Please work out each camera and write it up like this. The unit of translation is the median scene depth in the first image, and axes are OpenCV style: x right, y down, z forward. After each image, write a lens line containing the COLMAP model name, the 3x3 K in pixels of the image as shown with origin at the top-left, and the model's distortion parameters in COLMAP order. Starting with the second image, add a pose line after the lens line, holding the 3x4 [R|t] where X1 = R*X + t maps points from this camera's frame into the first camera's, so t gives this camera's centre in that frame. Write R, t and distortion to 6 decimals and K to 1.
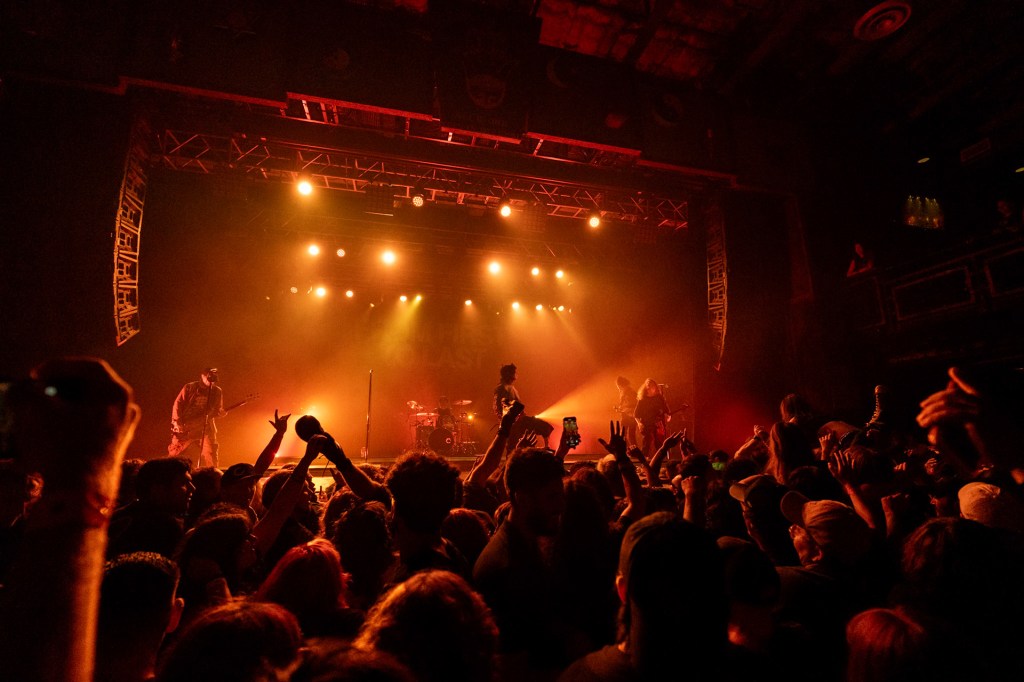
lens RADIAL K [[467.3, 0, 512.0], [0, 467.3, 341.0], [0, 0, 1]] dist [-0.001161, -0.000148]
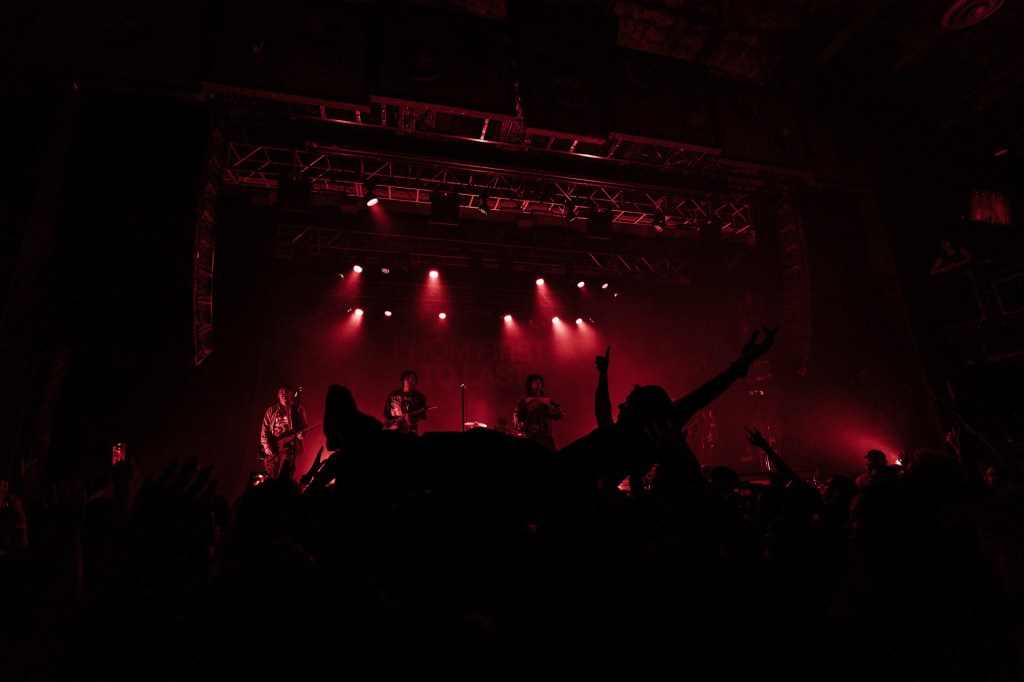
lens RADIAL K [[467.3, 0, 512.0], [0, 467.3, 341.0], [0, 0, 1]] dist [-0.001161, -0.000148]
pose [[0.999499, -0.031582, 0.001895, -0.192781], [0.031635, 0.998500, -0.044692, 0.020236], [-0.000481, 0.044730, 0.998999, 0.058976]]
